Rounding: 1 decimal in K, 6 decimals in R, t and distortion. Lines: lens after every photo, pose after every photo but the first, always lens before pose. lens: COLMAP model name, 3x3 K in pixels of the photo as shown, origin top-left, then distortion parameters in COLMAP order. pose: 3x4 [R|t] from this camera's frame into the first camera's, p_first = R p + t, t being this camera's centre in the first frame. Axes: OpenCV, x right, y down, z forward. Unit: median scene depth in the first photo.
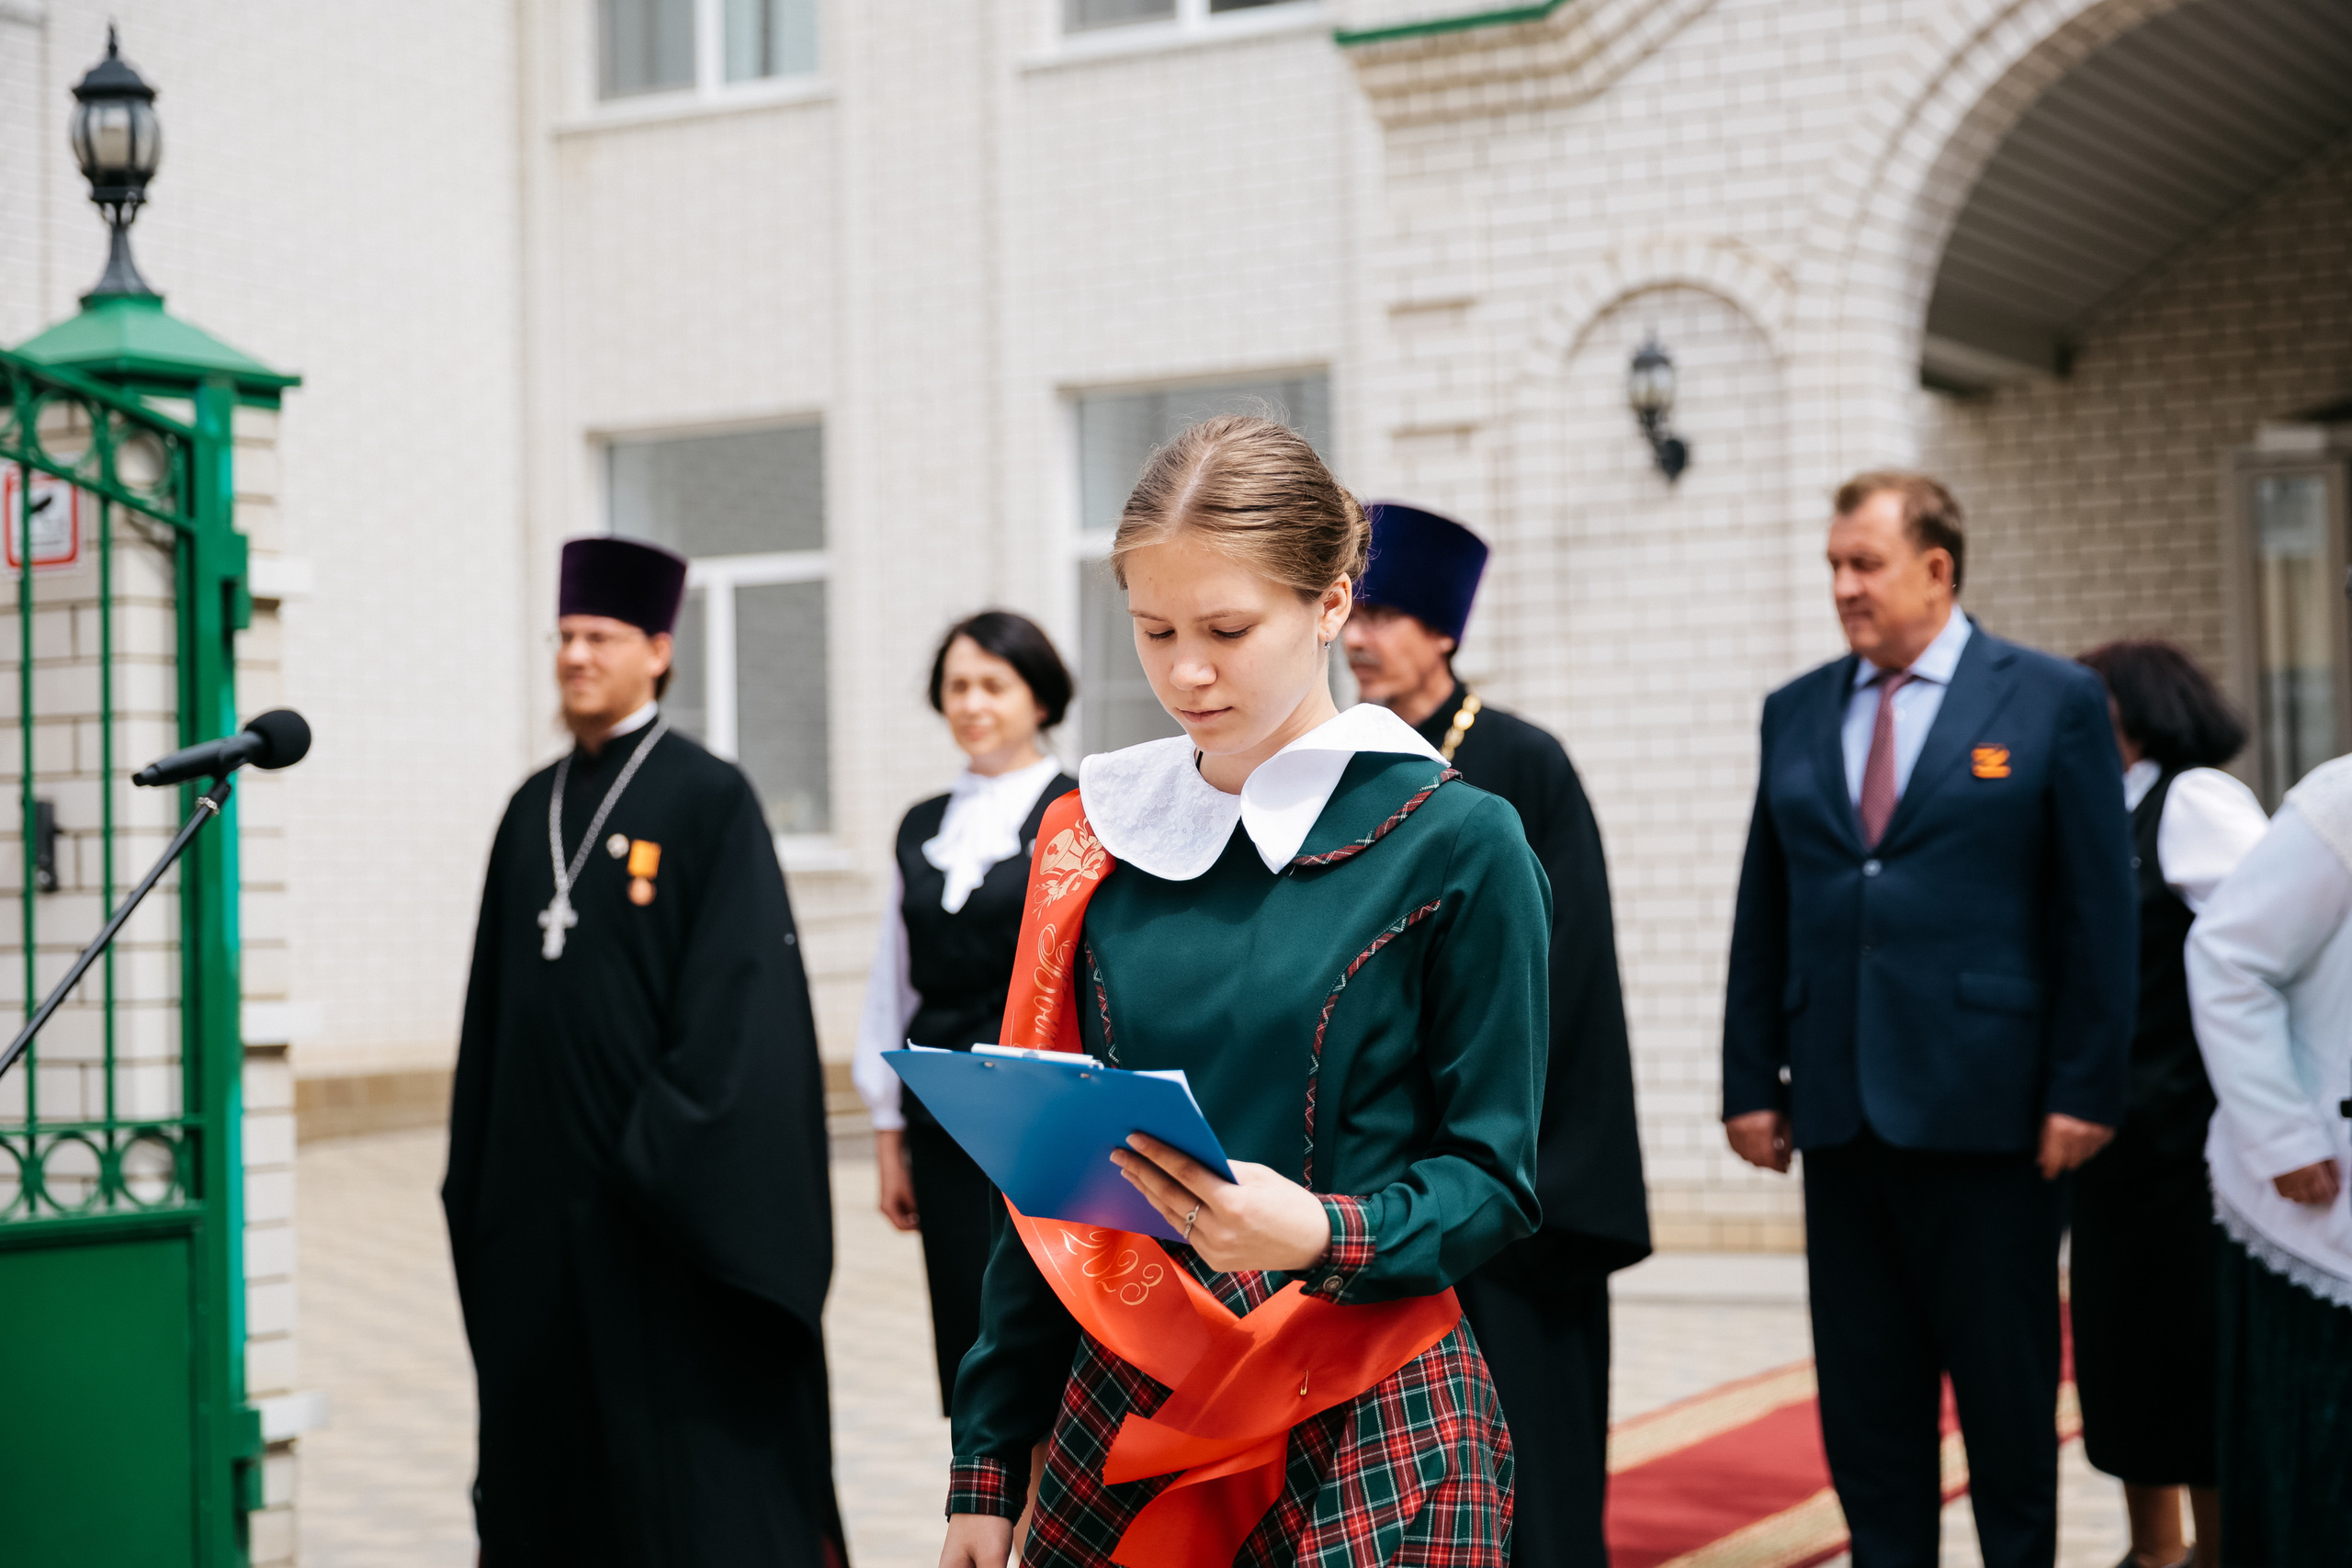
lens RADIAL K [[4162.3, 0, 1250.2], [0, 4162.3, 771.0], [0, 0, 1]] dist [-0.040979, 0.117216]
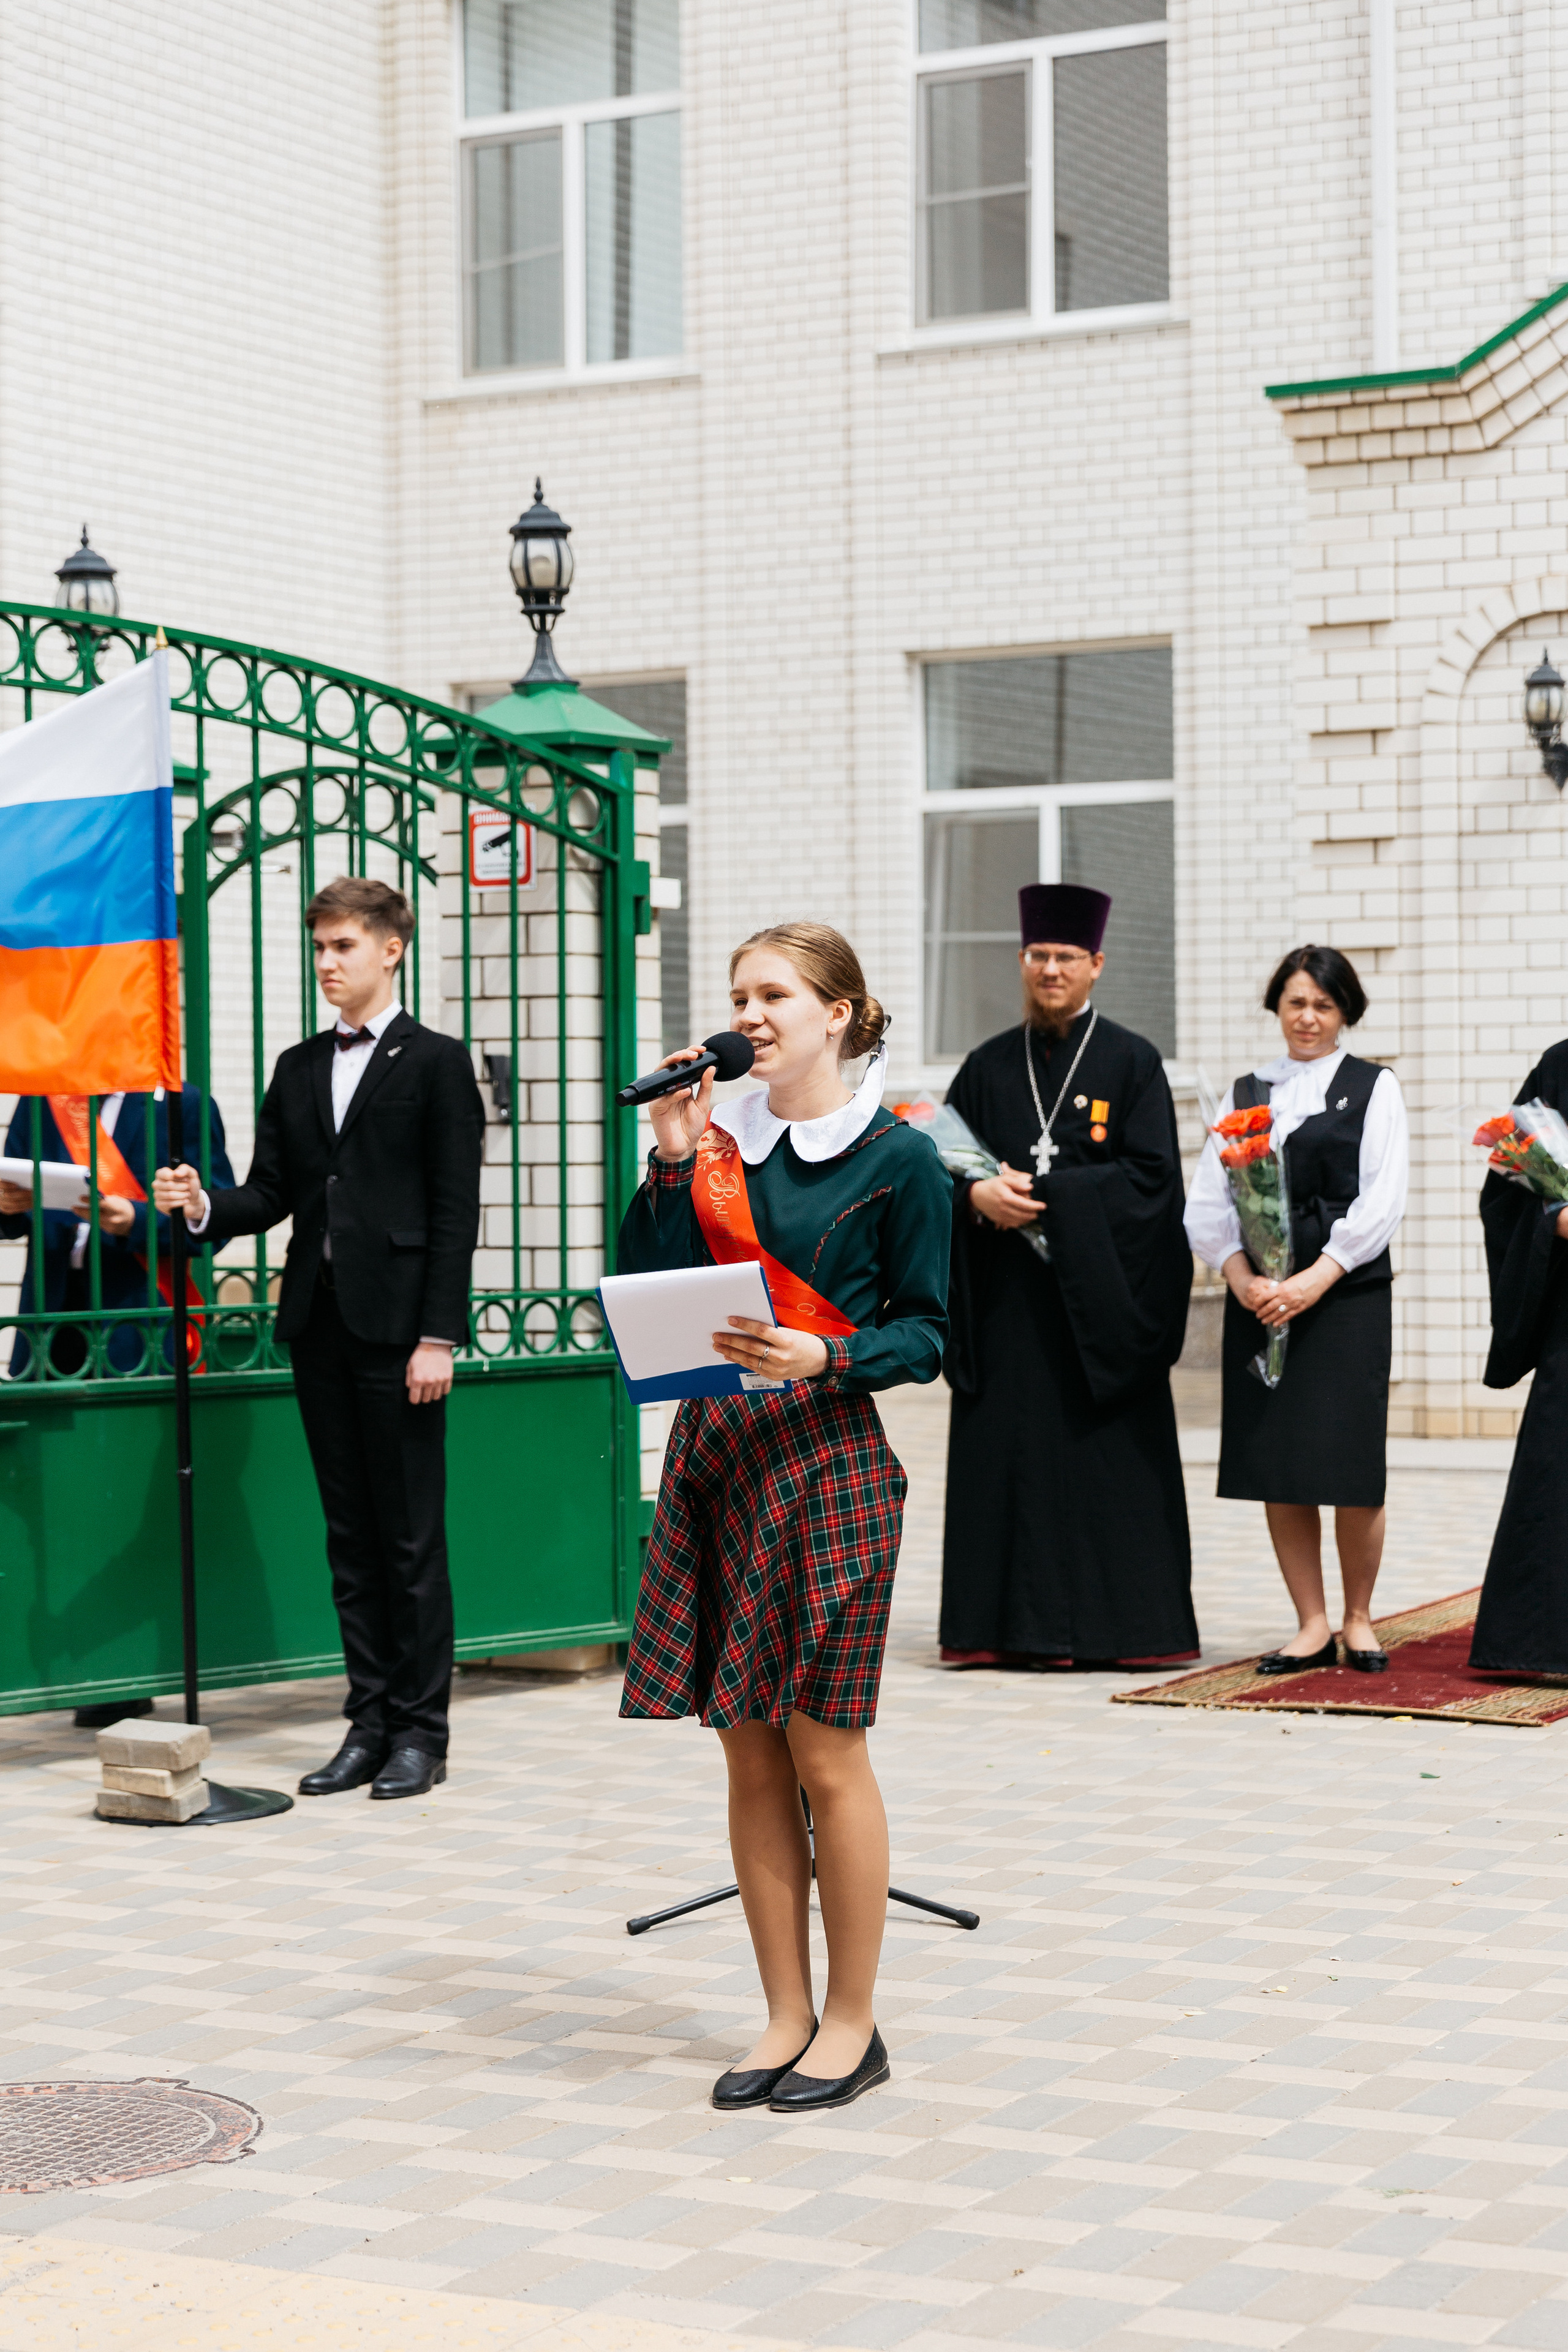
lens RADIAL K [[4506.8, 0, 784.0], [0, 4506.8, 1176.0], [0, 0, 1]] dist [0.000477, -0.080699]
pose [[0.999848, 0.014235, -0.010097, -0.102795], [-0.013796, 0.999013, 0.042217, -0.009868], [0.010688, -0.042072, 0.999057, -0.273336]]
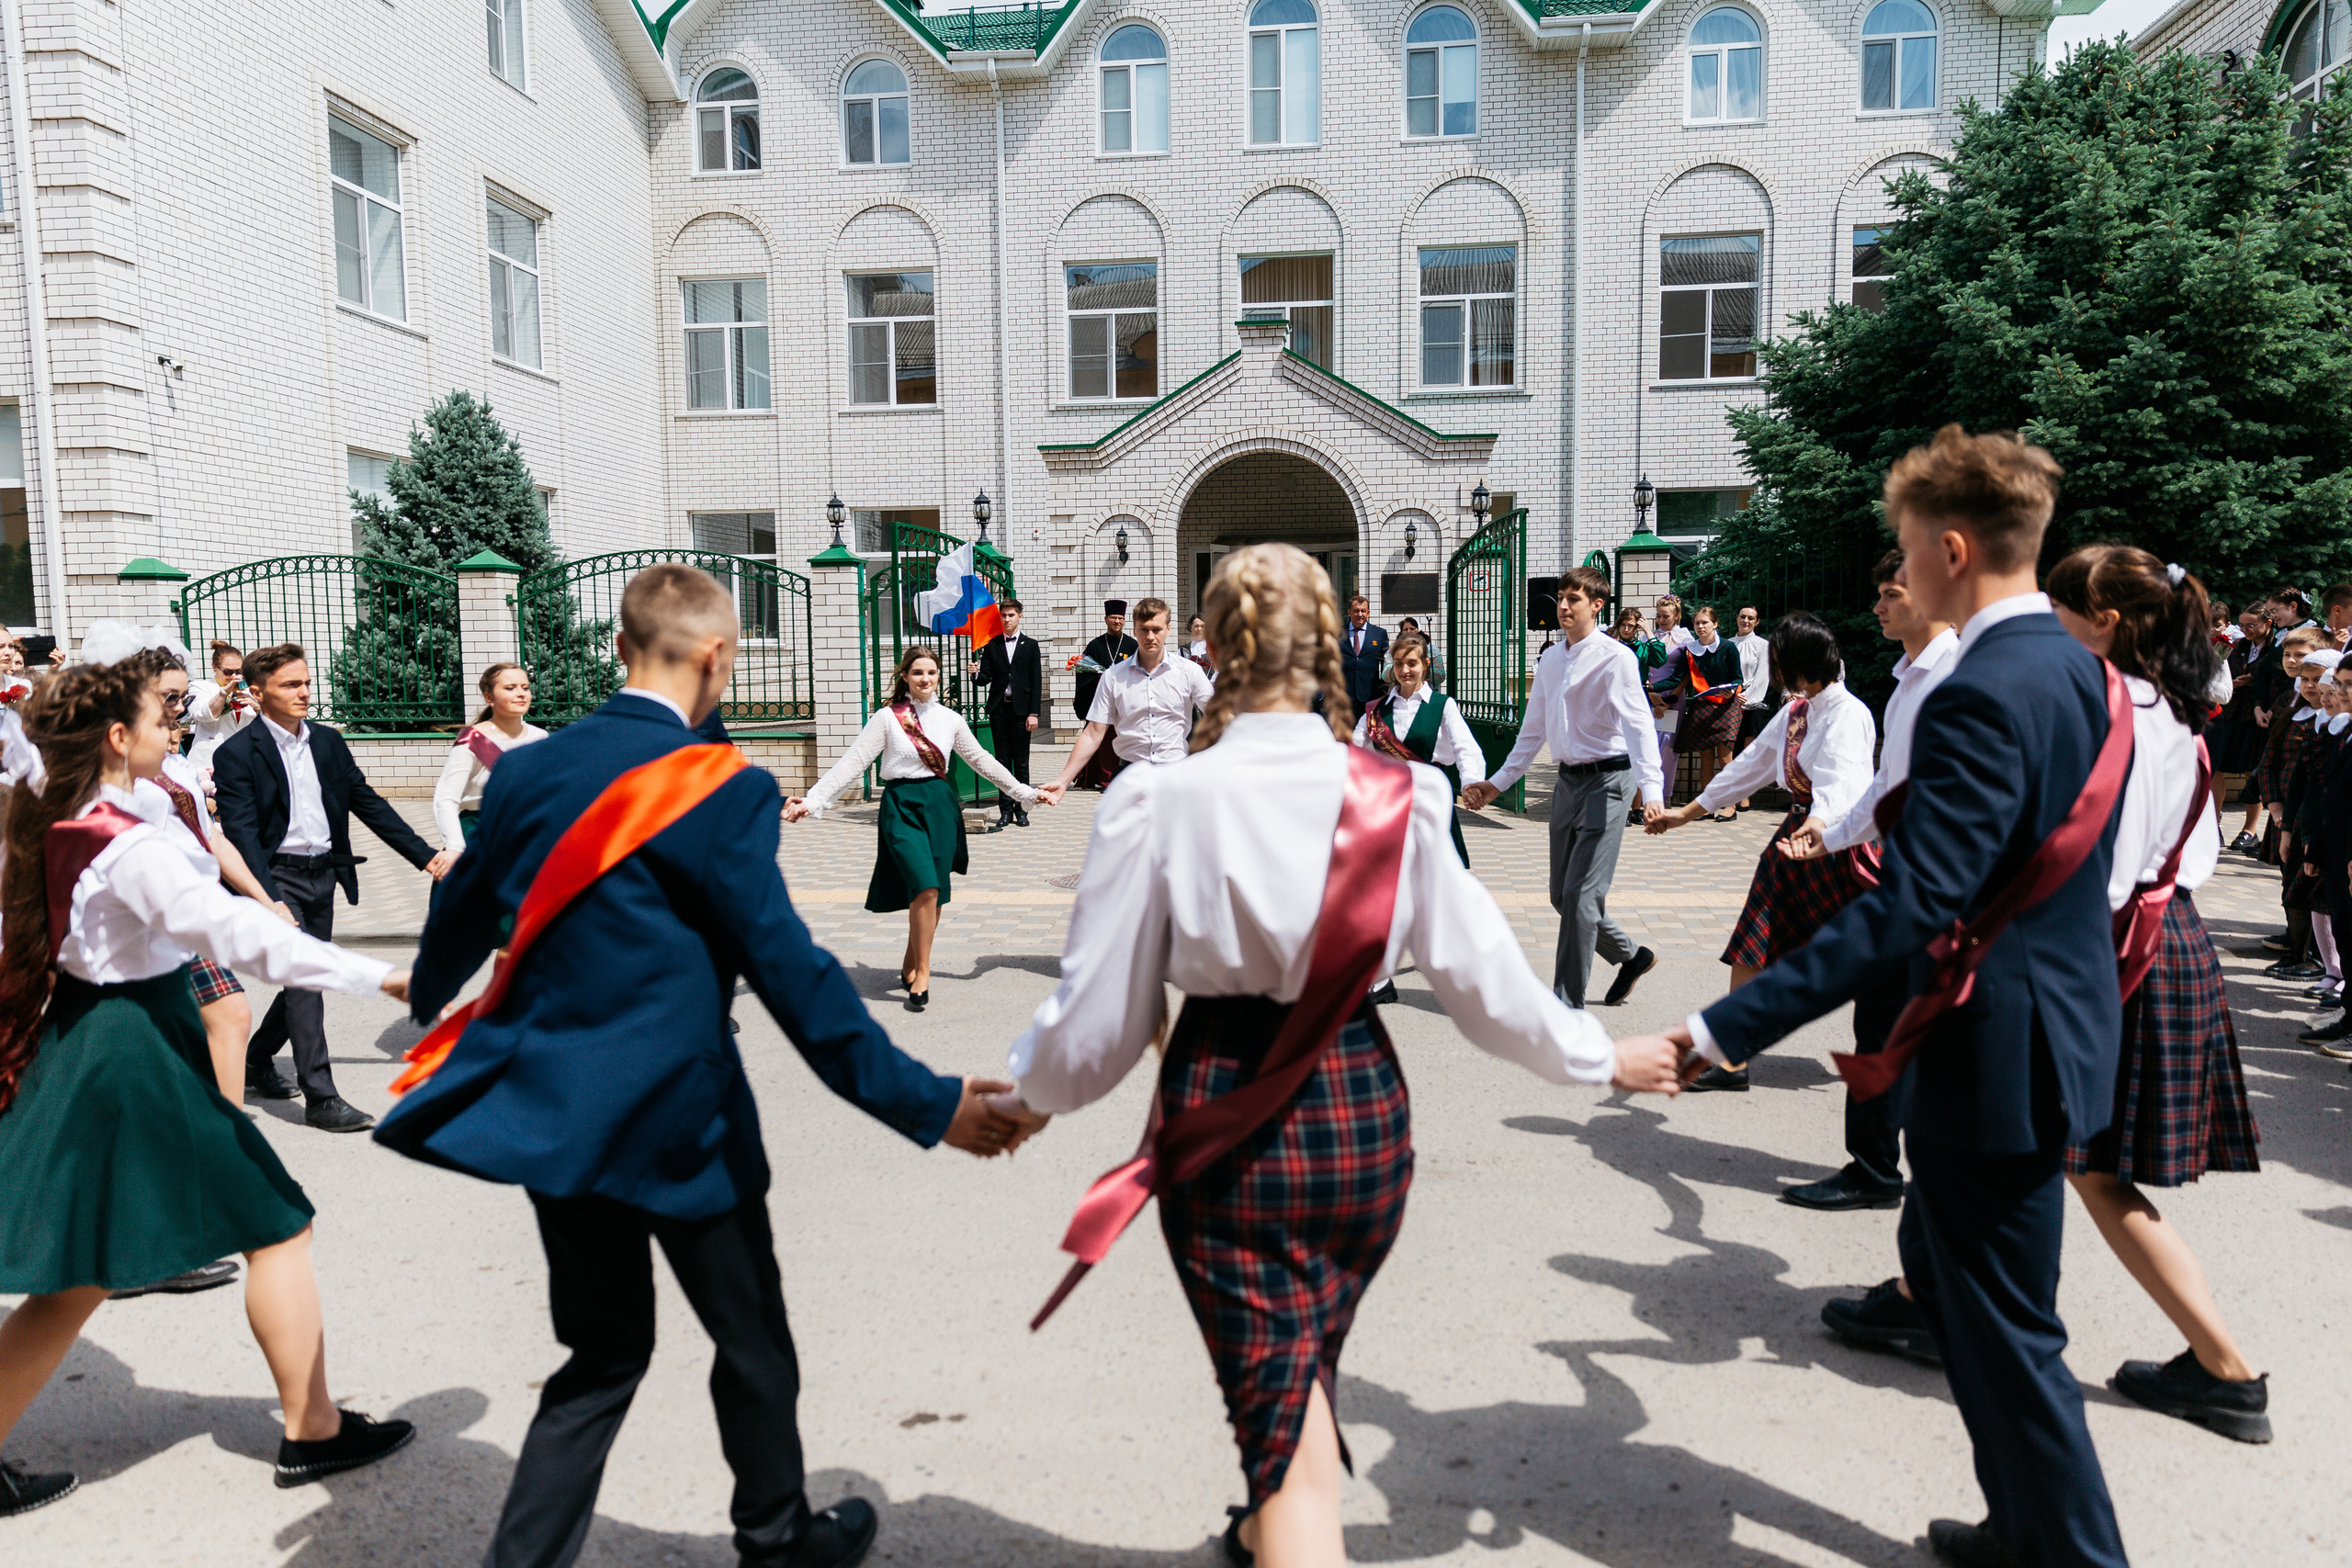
lens RADIAL K [[1586.9, 0, 1176.0], [0, 1586.9, 784.0], [0, 0, 1]] dist [0.020072, -0.005154]
pose [[0.928974, -0.017110, 0.369750, -0.454788], [-0.024043, 0.994032, 0.106404, -0.018791], [-0.369364, -0.107737, 0.923019, -0.541364]]
